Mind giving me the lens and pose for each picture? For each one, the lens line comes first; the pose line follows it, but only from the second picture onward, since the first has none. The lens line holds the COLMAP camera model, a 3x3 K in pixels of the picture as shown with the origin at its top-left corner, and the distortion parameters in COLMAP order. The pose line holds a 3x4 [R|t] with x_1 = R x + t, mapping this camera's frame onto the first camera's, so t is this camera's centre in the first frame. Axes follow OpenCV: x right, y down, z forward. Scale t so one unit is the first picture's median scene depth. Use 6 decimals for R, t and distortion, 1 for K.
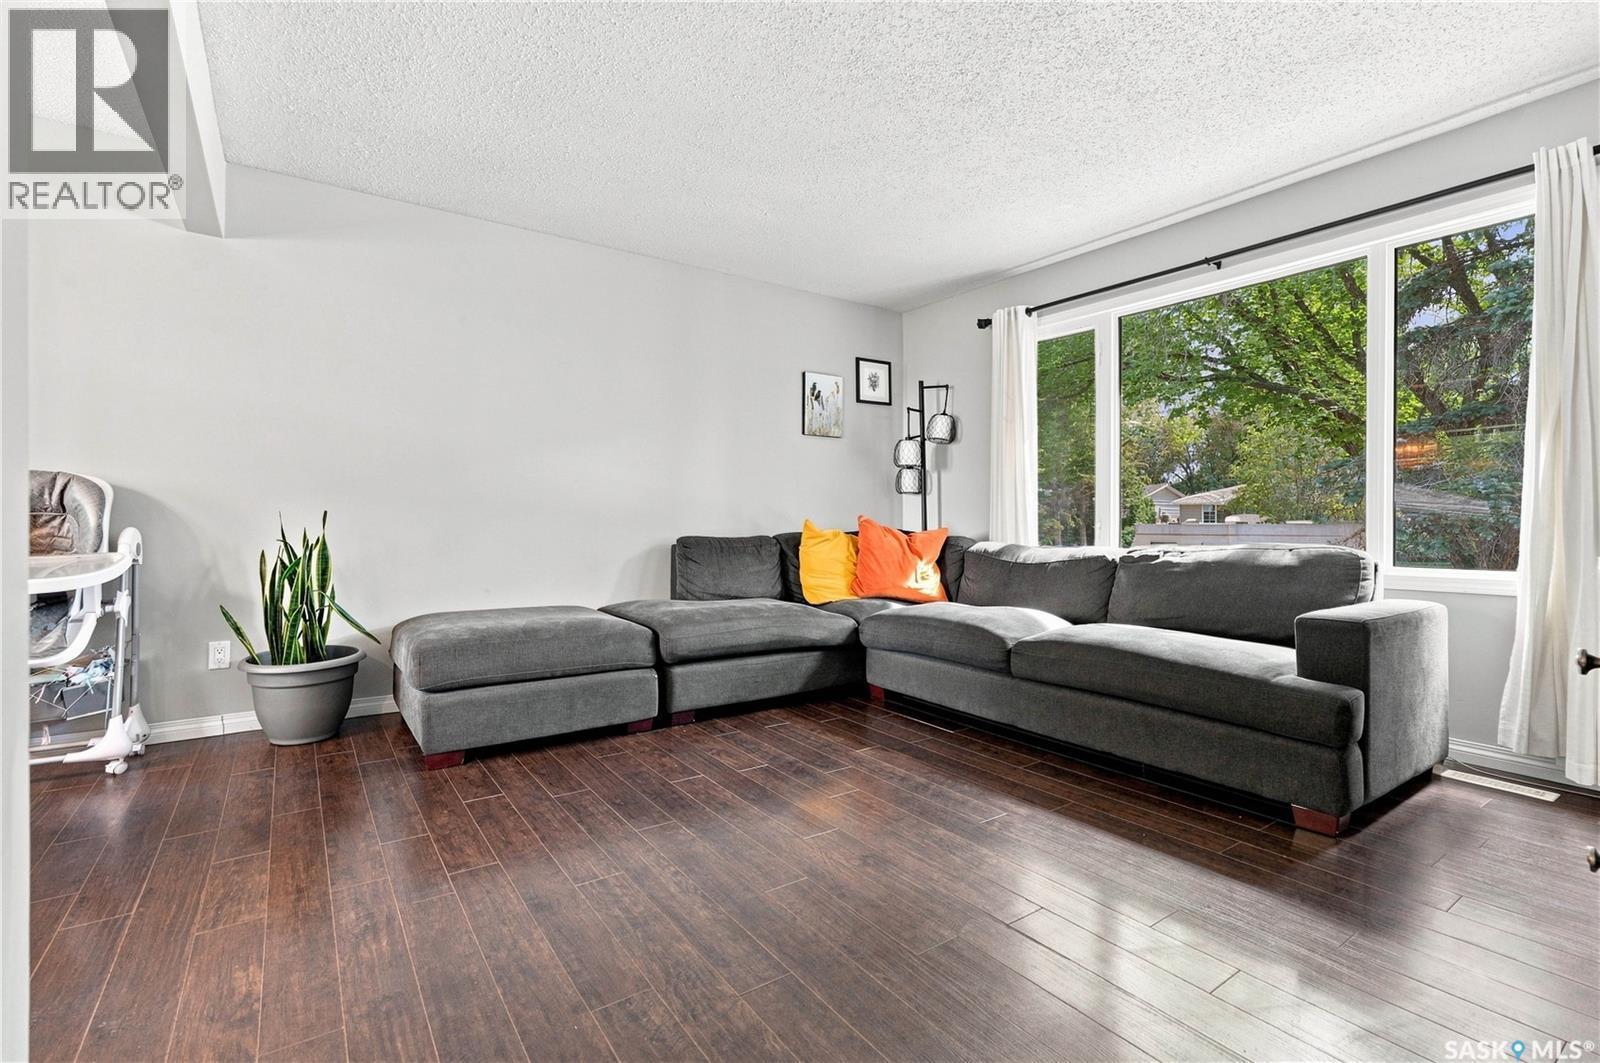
lens RADIAL K [[727.9, 0, 800.0], [0, 727.9, 531.5], [0, 0, 1]] dist [0.001893, 0.000444]
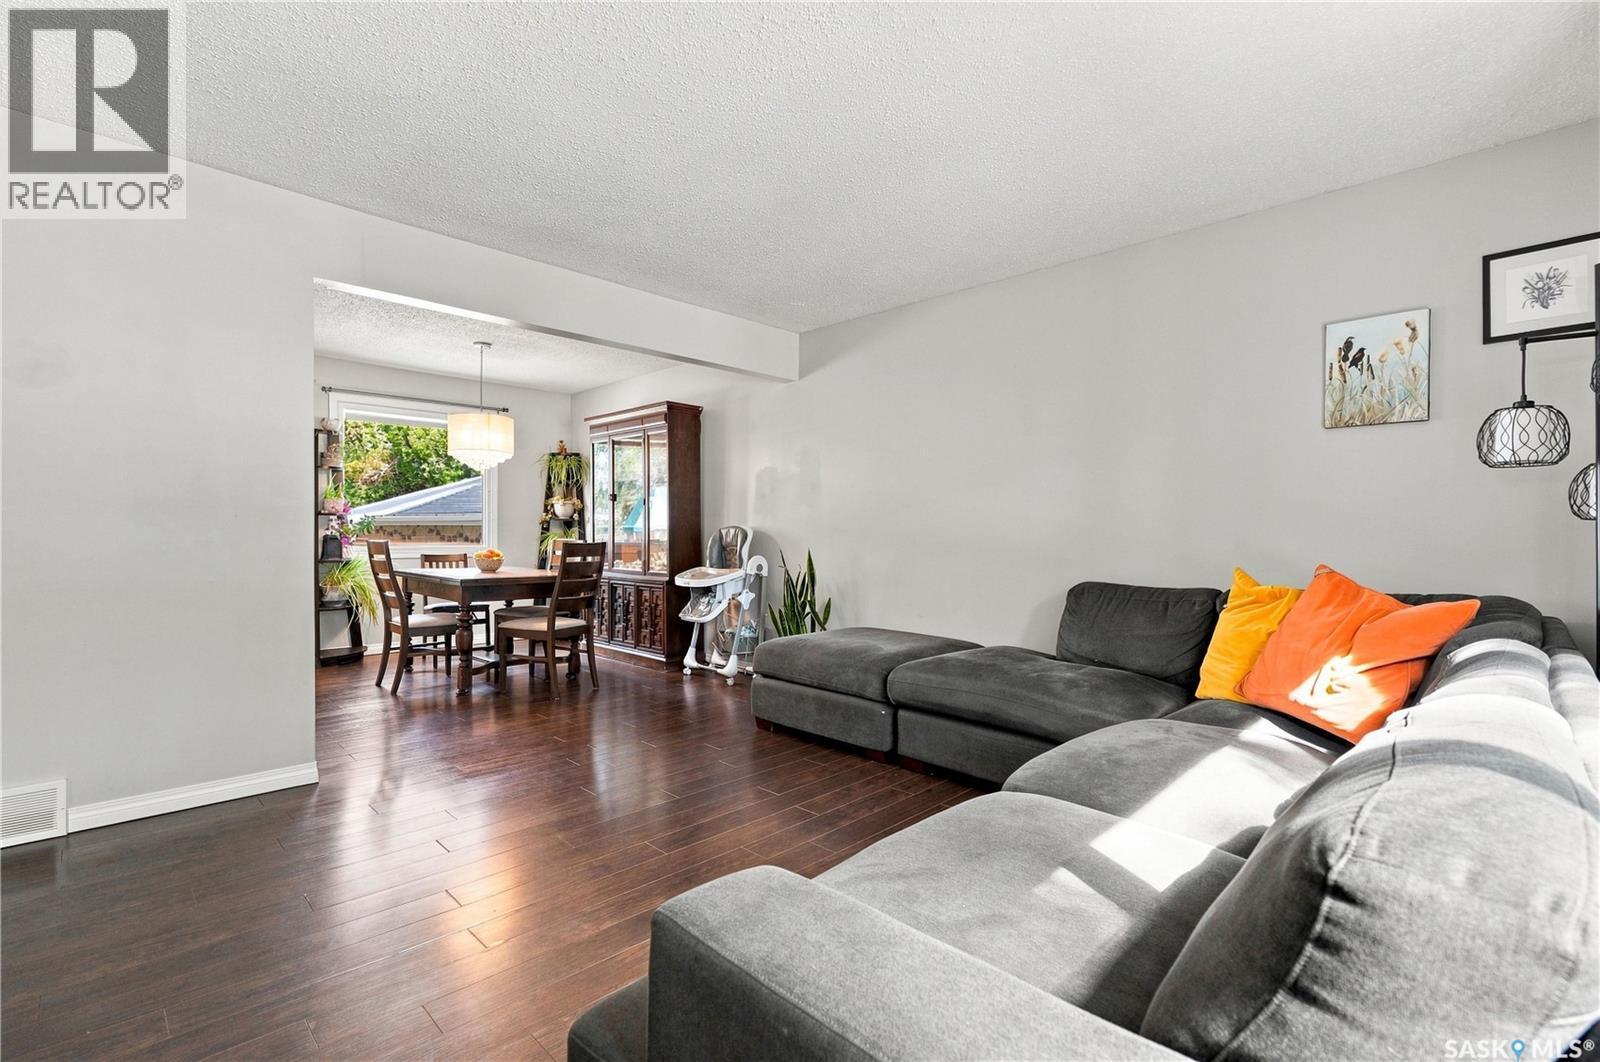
lens RADIAL K [[727.9, 0, 800.0], [0, 727.9, 531.0], [0, 0, 1]] dist [0.001893, 0.000444]
pose [[0.175202, 0.001171, -0.984532, 0.744674], [-0.009714, 0.999953, -0.000539, -0.056838], [0.984485, 0.009658, 0.175206, 0.632403]]
